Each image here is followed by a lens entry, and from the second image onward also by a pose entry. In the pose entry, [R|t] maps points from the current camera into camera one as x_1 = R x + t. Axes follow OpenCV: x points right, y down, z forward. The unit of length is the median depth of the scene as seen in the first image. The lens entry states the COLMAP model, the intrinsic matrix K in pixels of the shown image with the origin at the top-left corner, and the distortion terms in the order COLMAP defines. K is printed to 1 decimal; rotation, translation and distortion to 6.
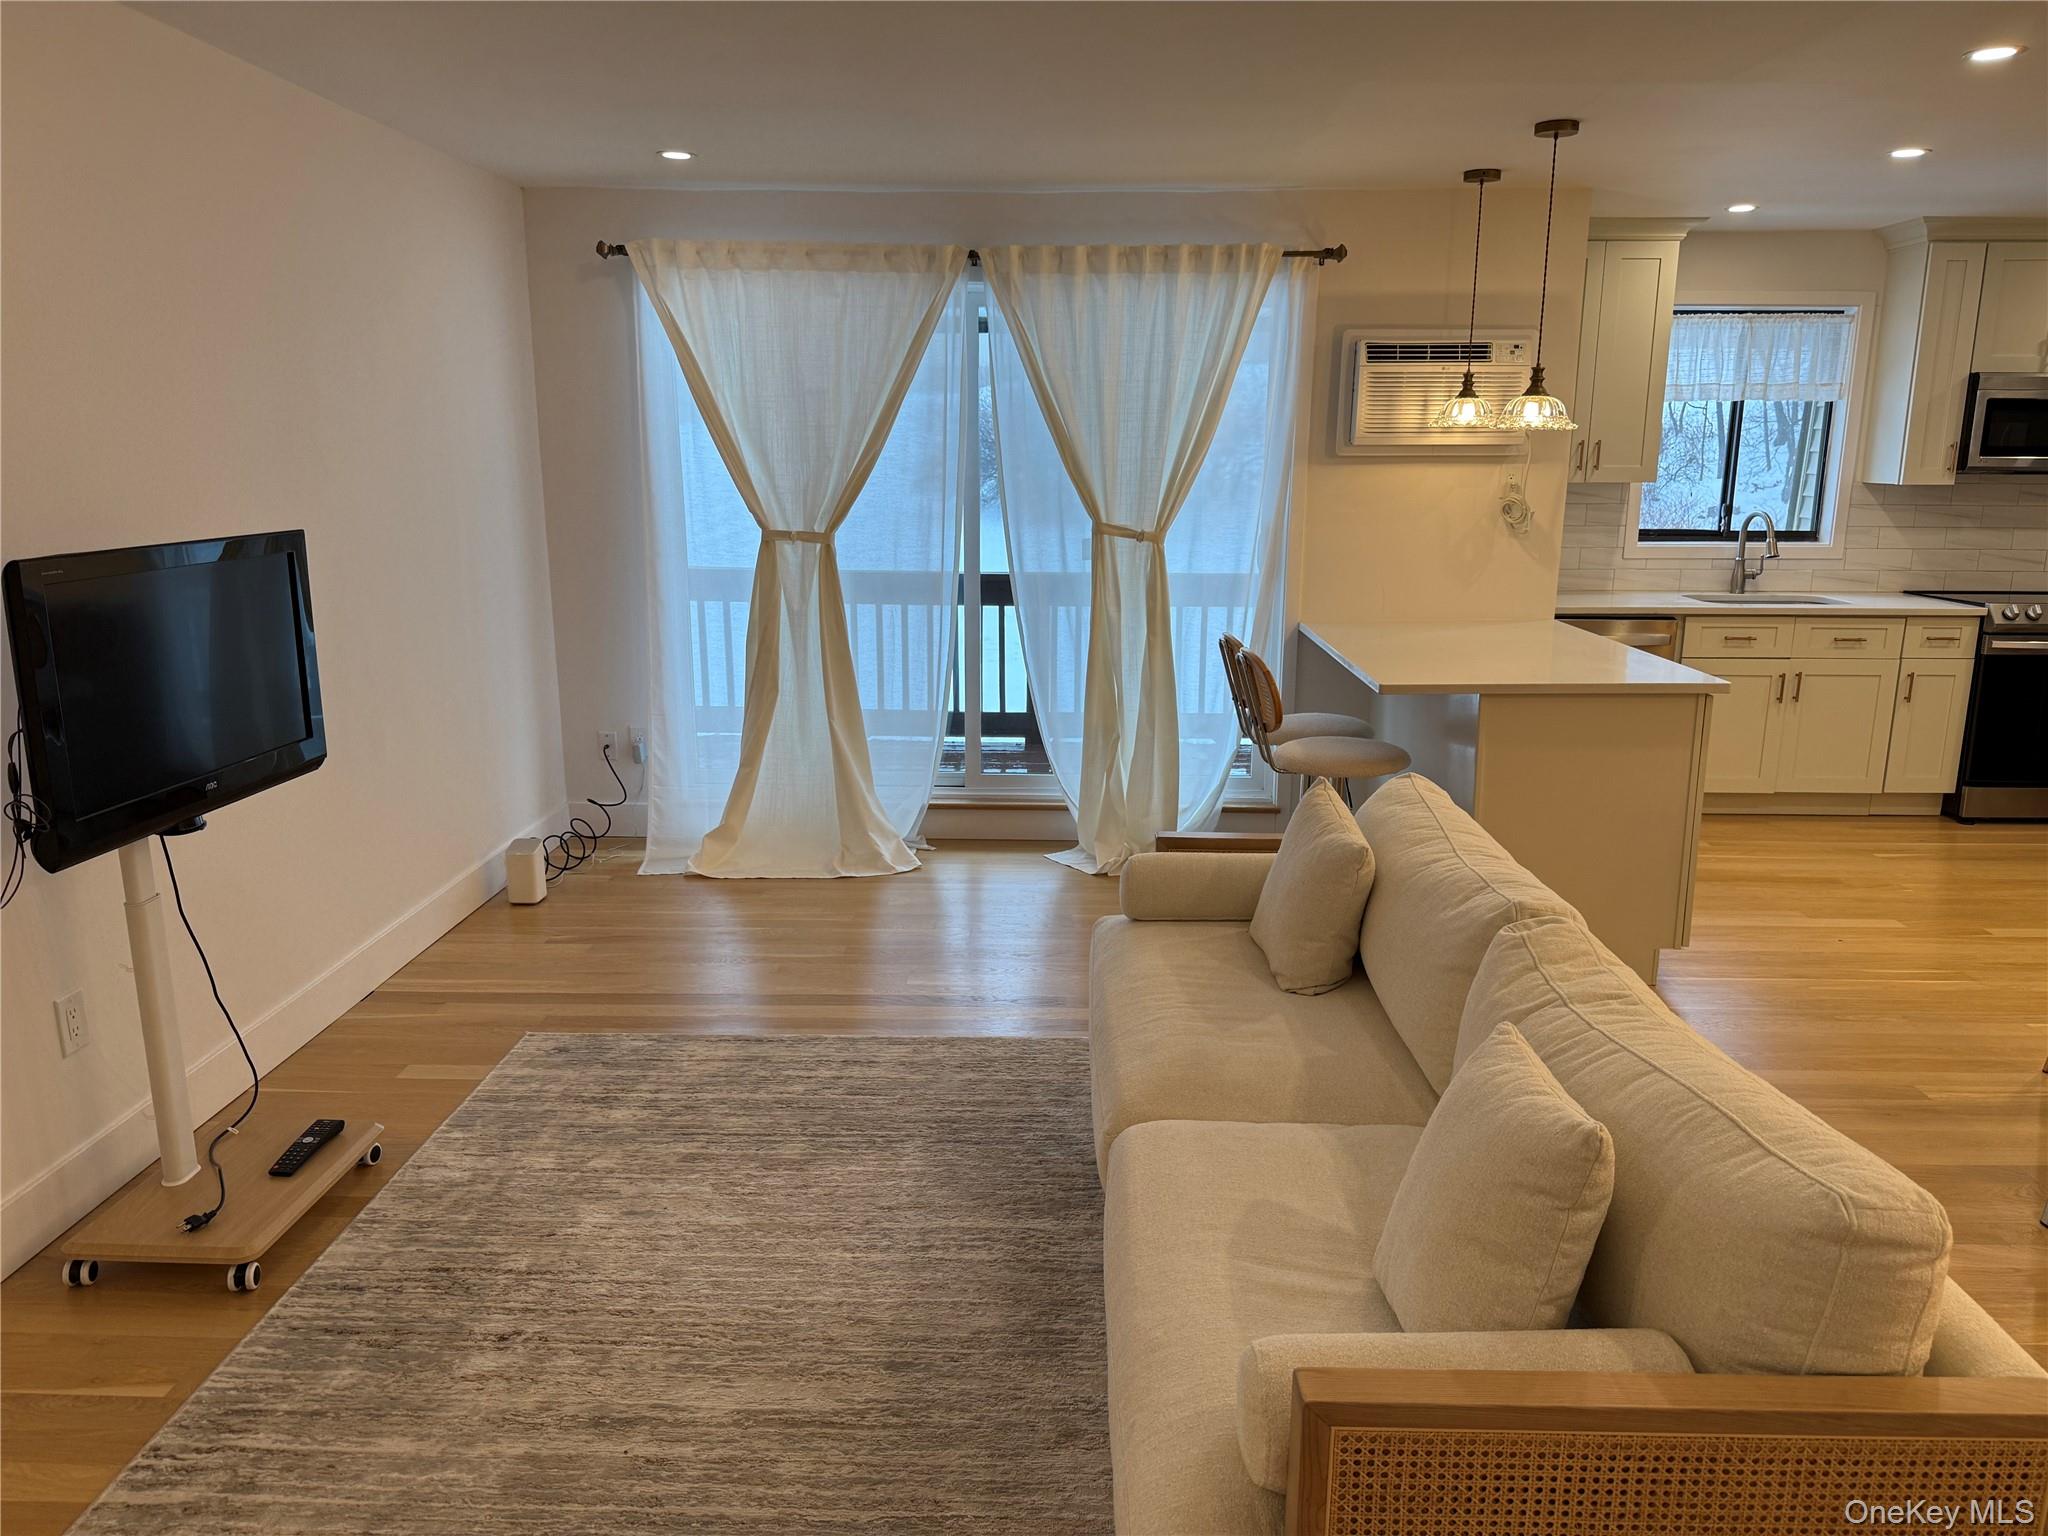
lens RADIAL K [[1432.2, 0, 1030.6], [0, 1432.2, 780.2], [0, 0, 1]] dist [0.057869, -0.085227]
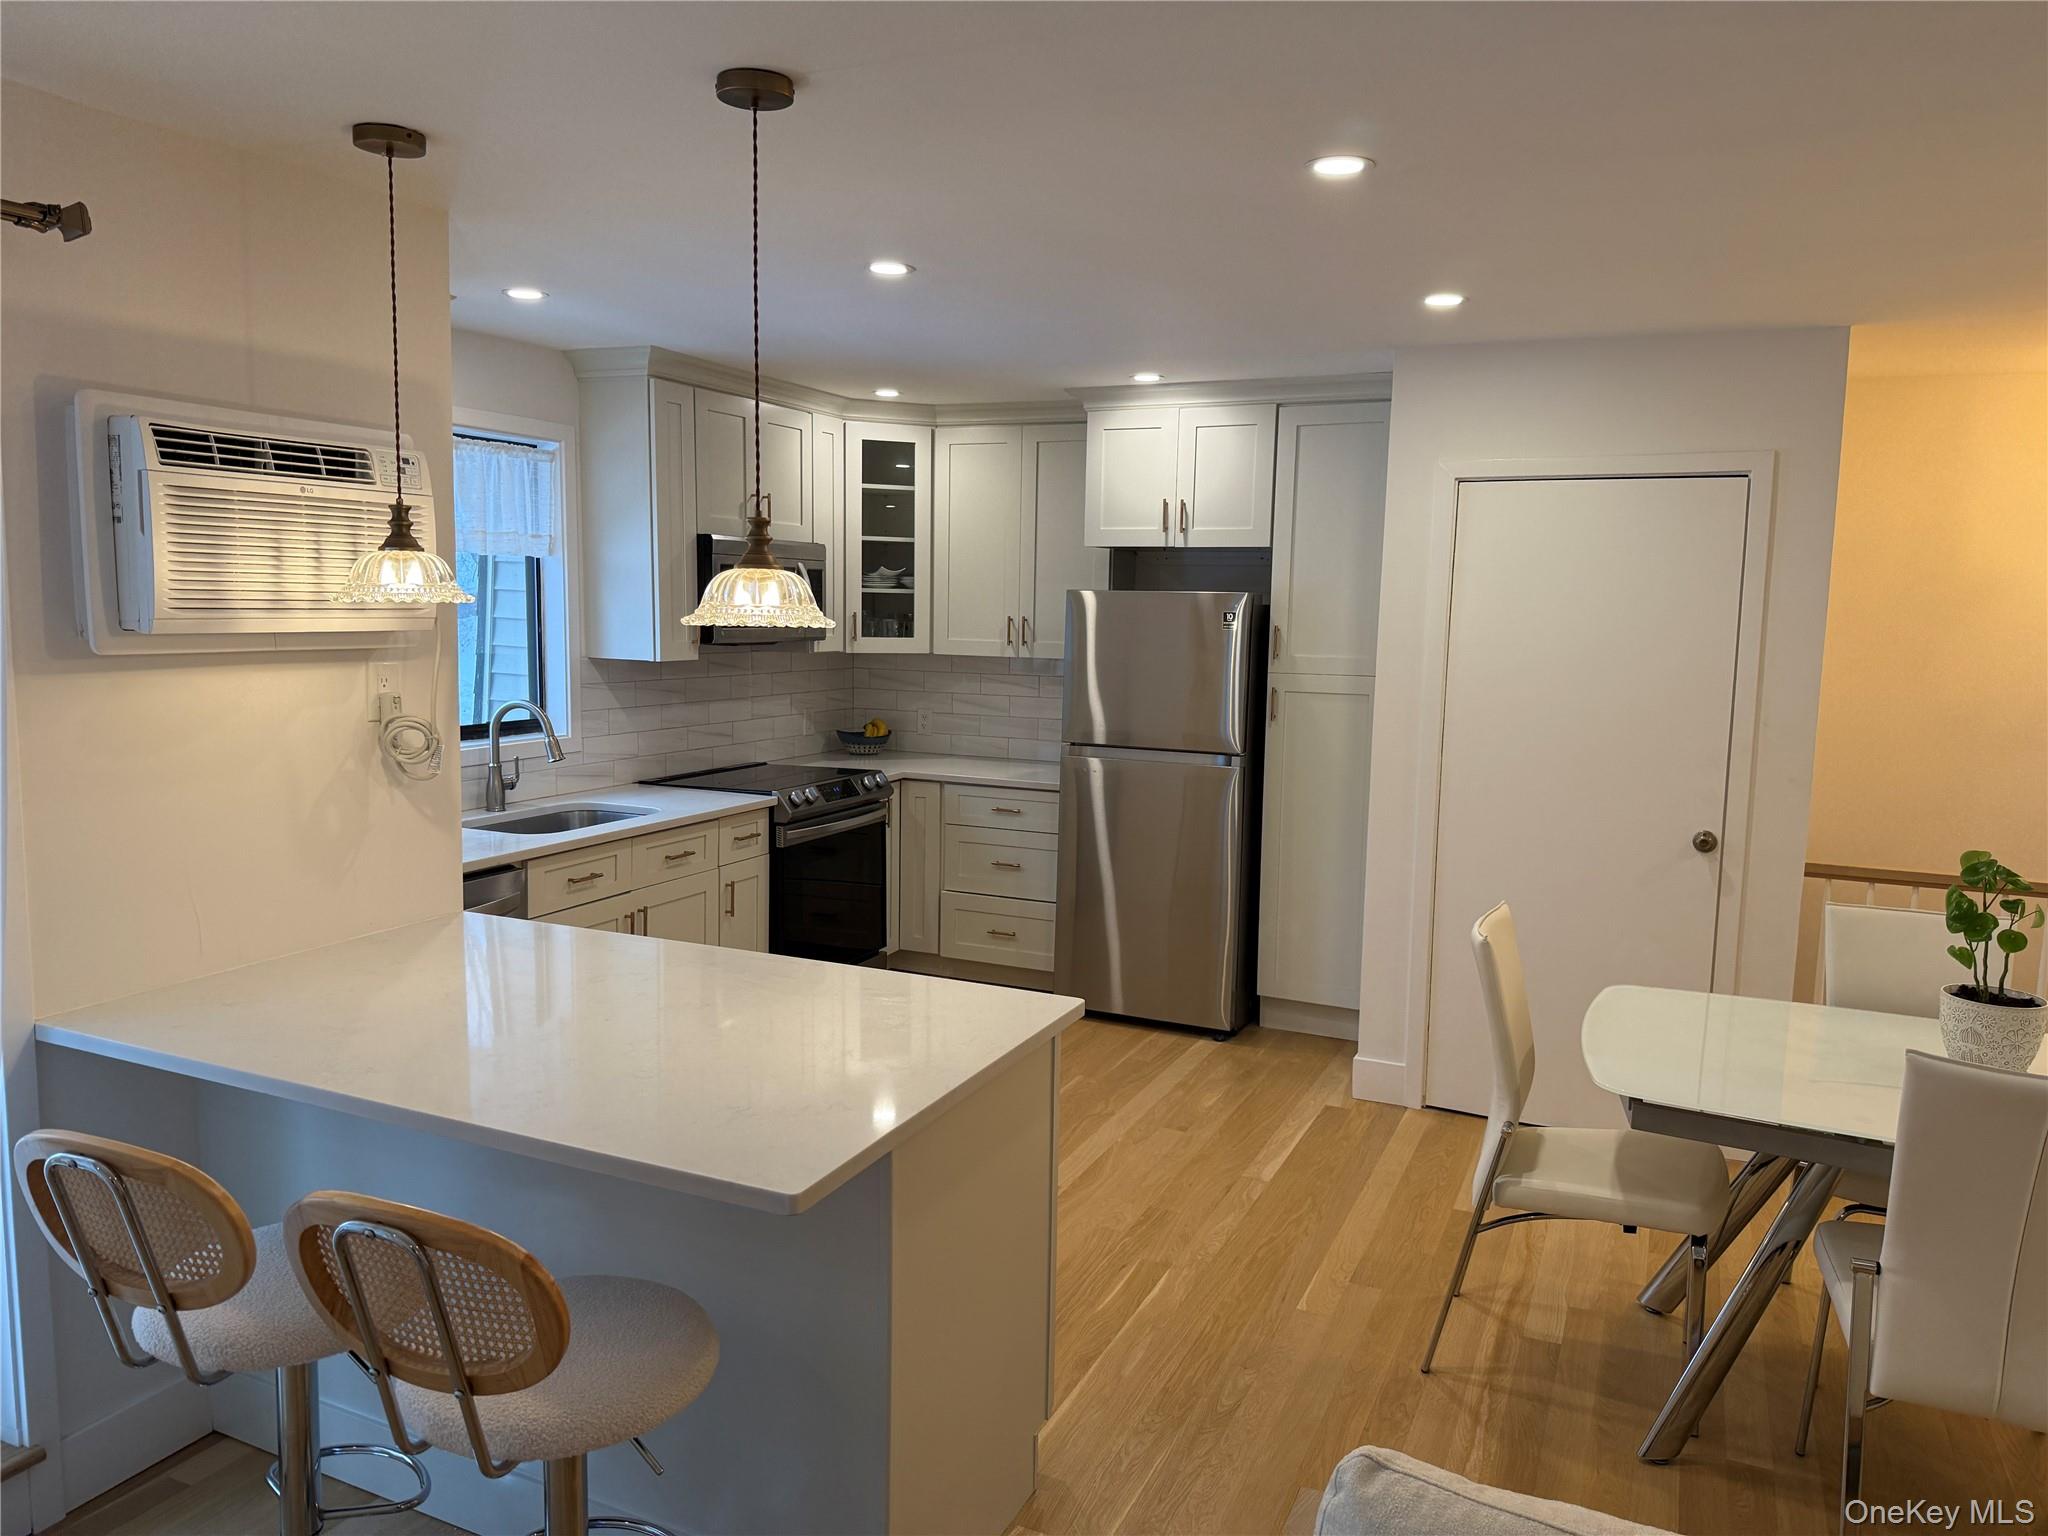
lens RADIAL K [[1432.2, 0, 1026.0], [0, 1432.2, 754.0], [0, 0, 1]] dist [0.057869, -0.085227]
pose [[0.392663, -0.094930, 0.914770, -0.092631], [0.187397, 0.982050, 0.021472, -0.150036], [-0.900388, 0.162994, 0.403405, 0.556640]]
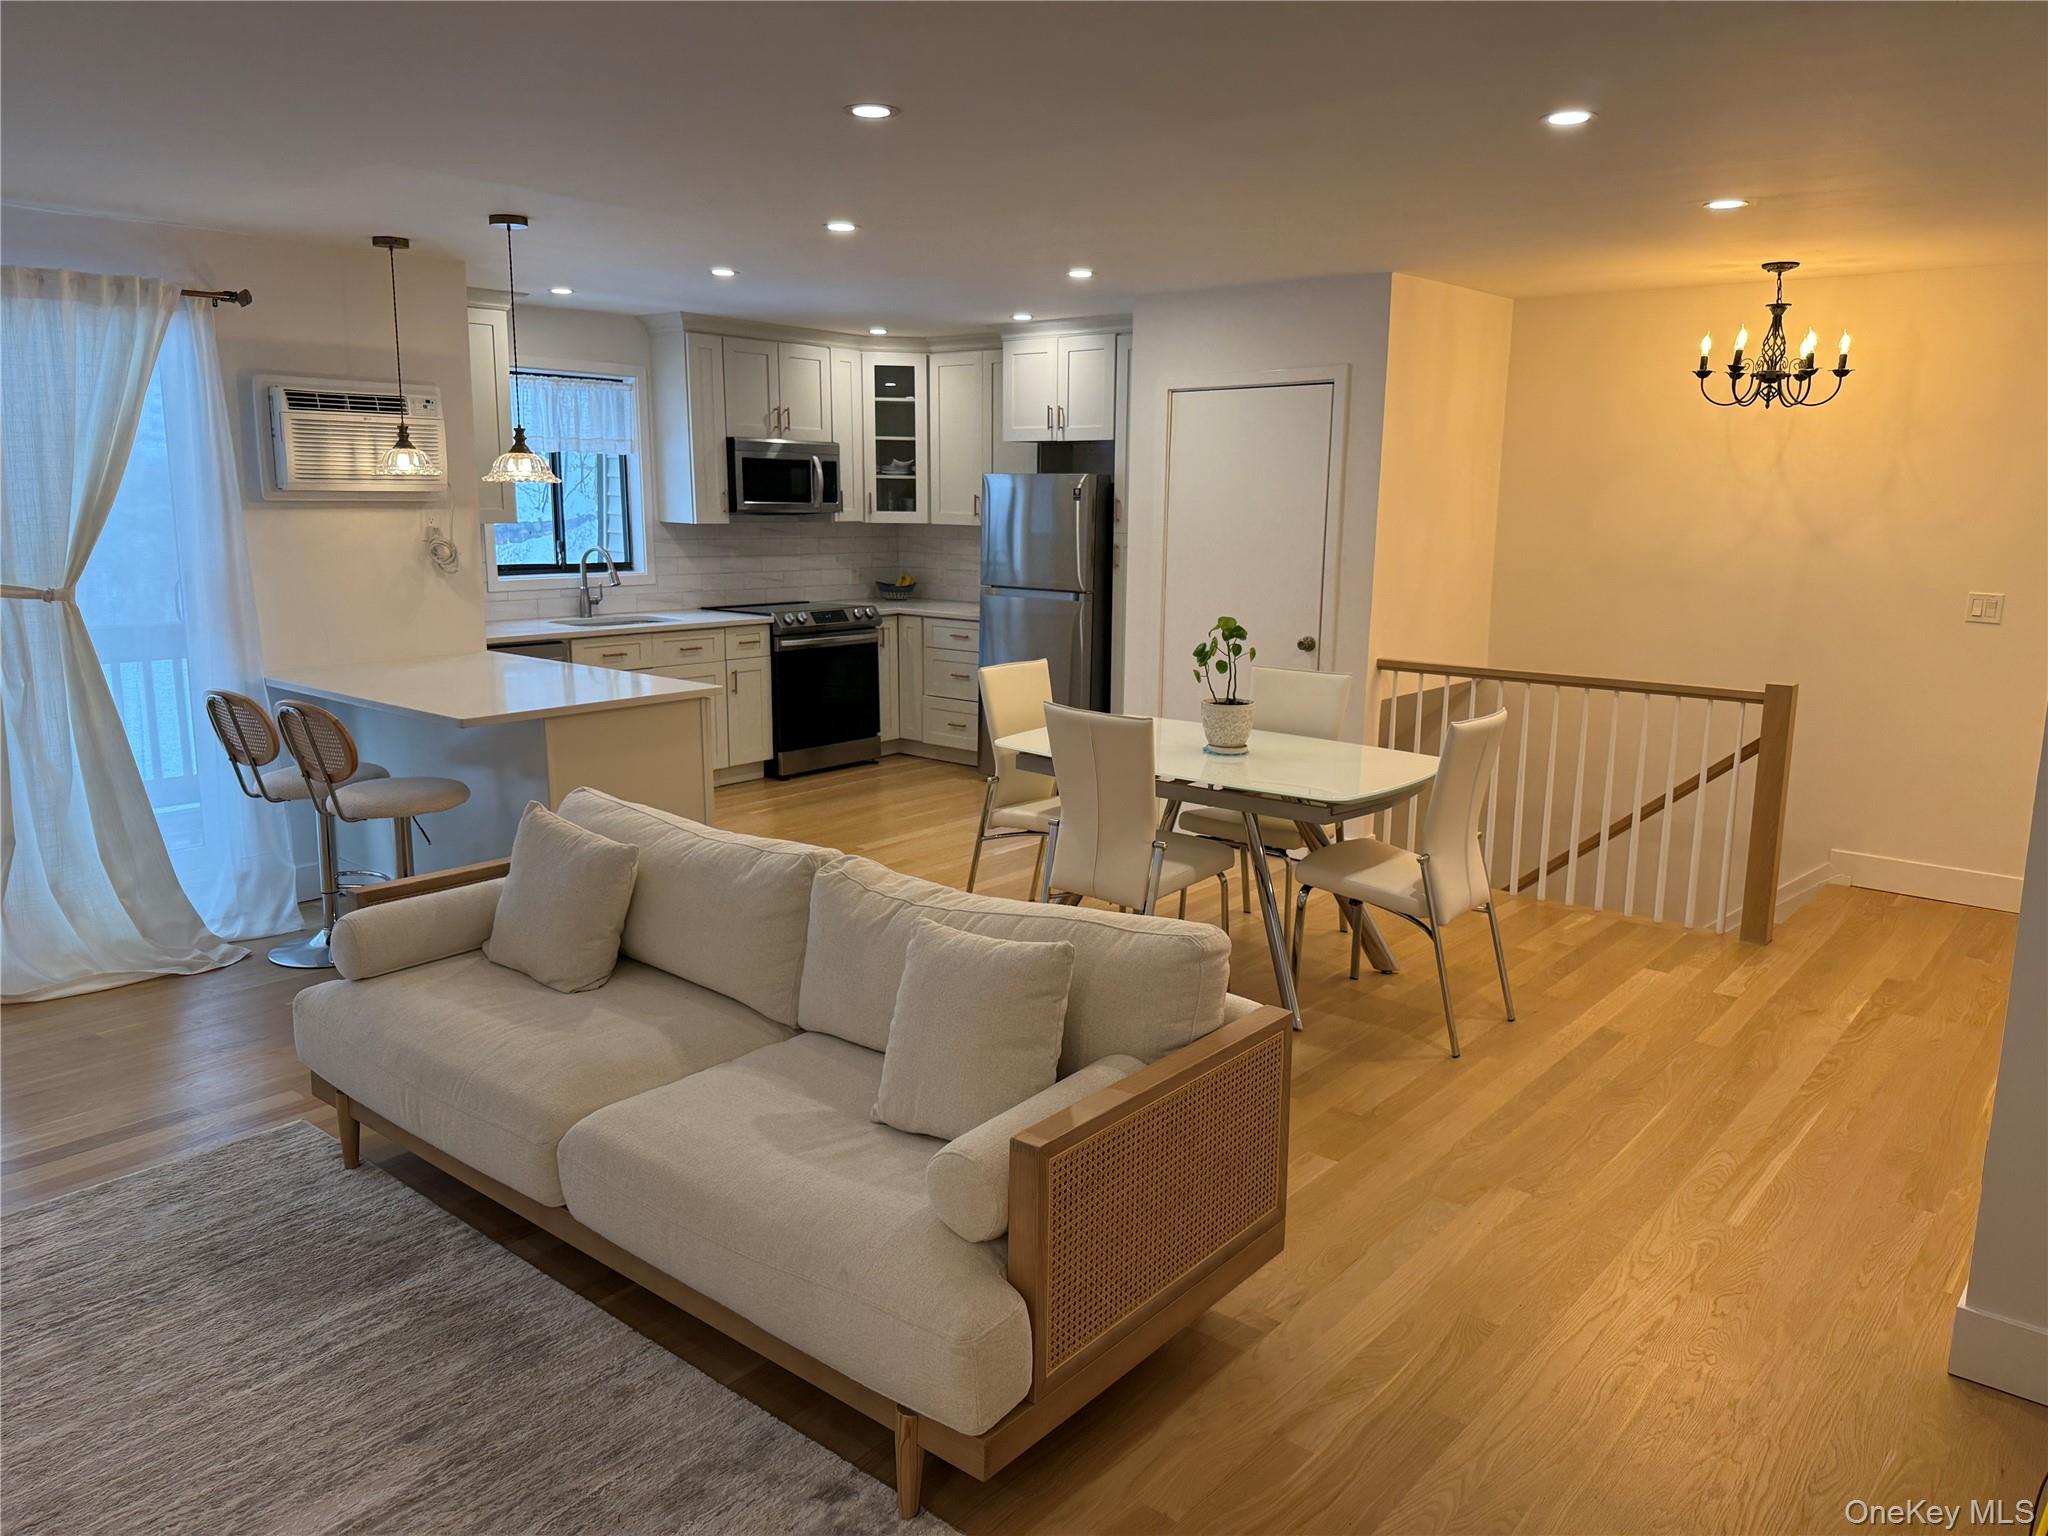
lens RADIAL K [[1432.2, 0, 1047.1], [0, 1432.2, 763.0], [0, 0, 1]] dist [0.057869, -0.085227]
pose [[0.611456, -0.143136, 0.778224, -0.248386], [0.167422, 0.984639, 0.049557, -0.011816], [-0.773363, 0.099990, 0.626028, 0.000467]]
